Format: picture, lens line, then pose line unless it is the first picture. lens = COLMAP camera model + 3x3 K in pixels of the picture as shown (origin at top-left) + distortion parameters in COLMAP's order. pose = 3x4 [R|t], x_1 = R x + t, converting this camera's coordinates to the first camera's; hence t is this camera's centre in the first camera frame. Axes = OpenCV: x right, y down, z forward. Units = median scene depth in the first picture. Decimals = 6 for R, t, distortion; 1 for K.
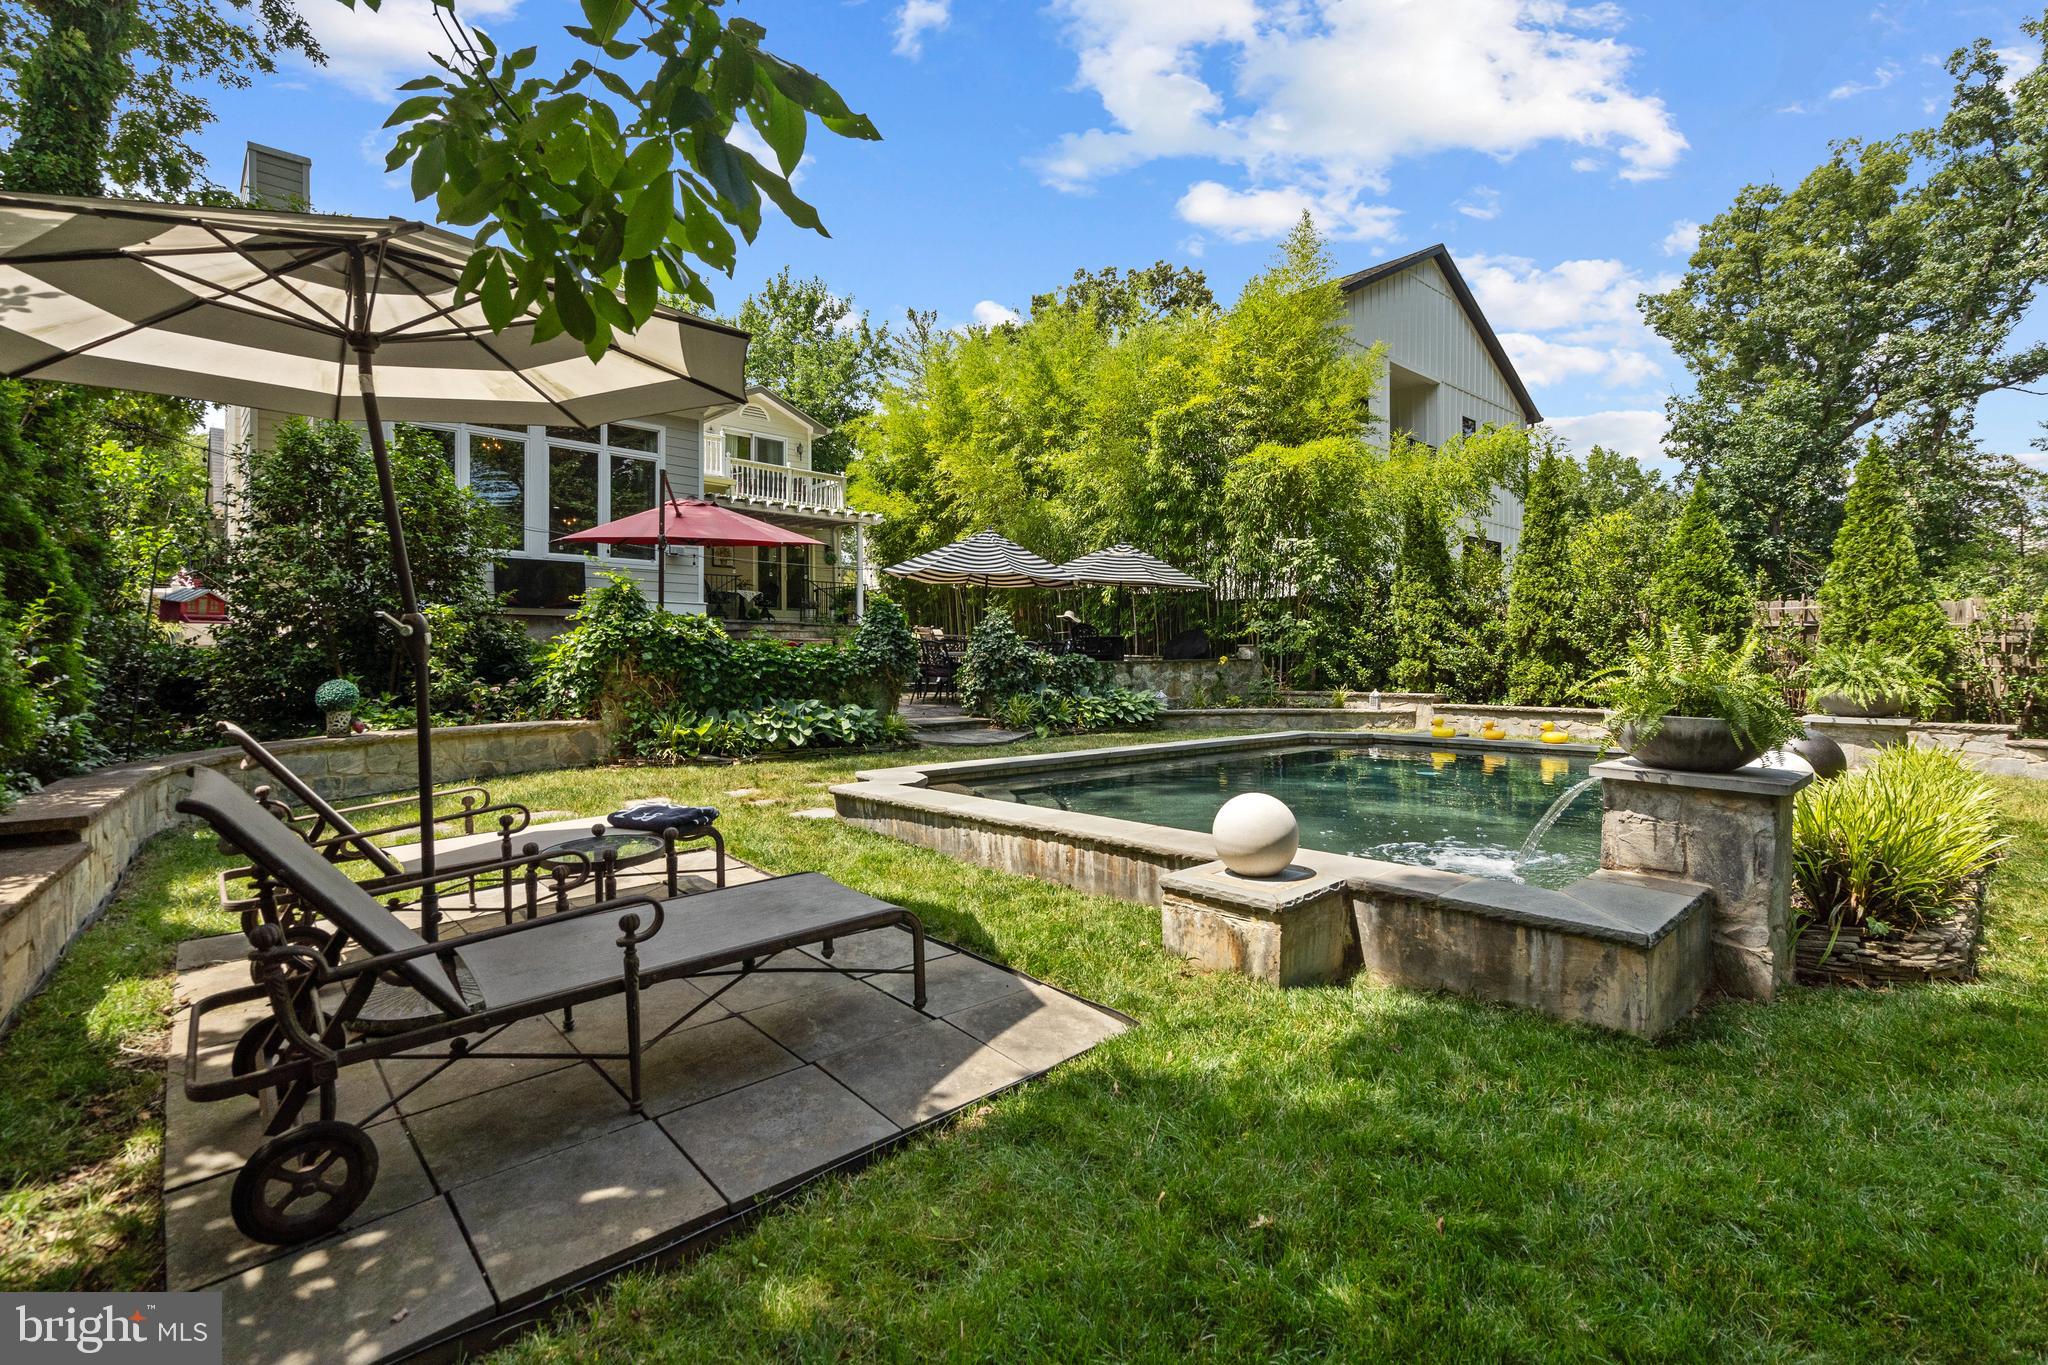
lens RADIAL K [[905.3, 0, 1024.0], [0, 905.3, 682.5], [0, 0, 1]] dist [0.026812, -0.000056]
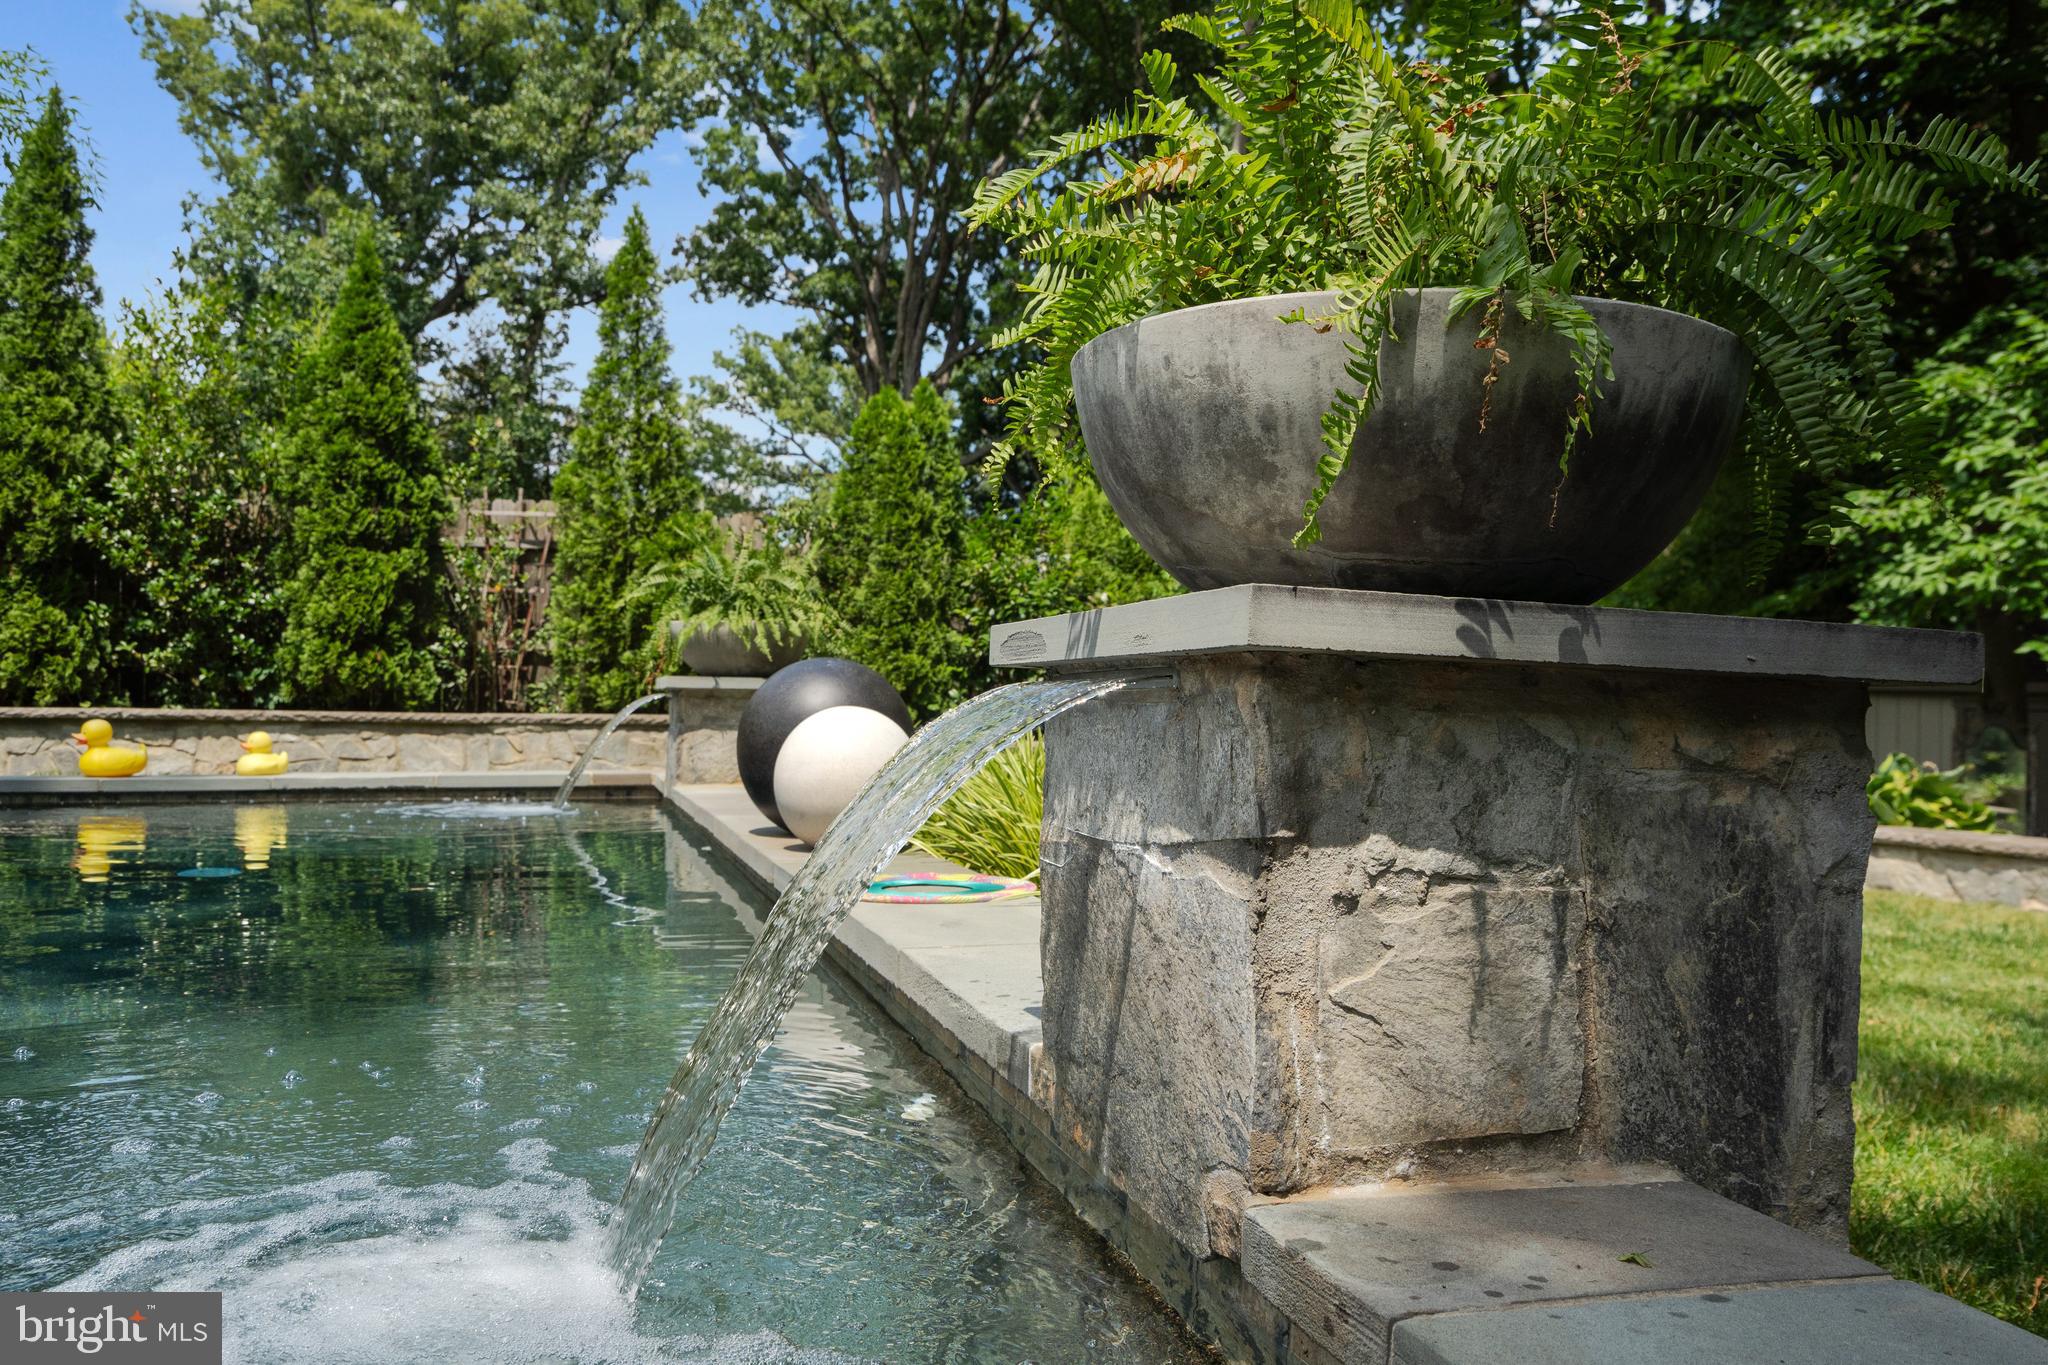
lens RADIAL K [[1657.9, 0, 1024.0], [0, 1657.9, 682.5], [0, 0, 1]] dist [0.000864, -0.000269]
pose [[0.451239, 0.015854, 0.892262, 0.100535], [0.004278, 0.999792, -0.019928, 0.034059], [-0.892393, 0.012810, 0.451077, 0.268957]]
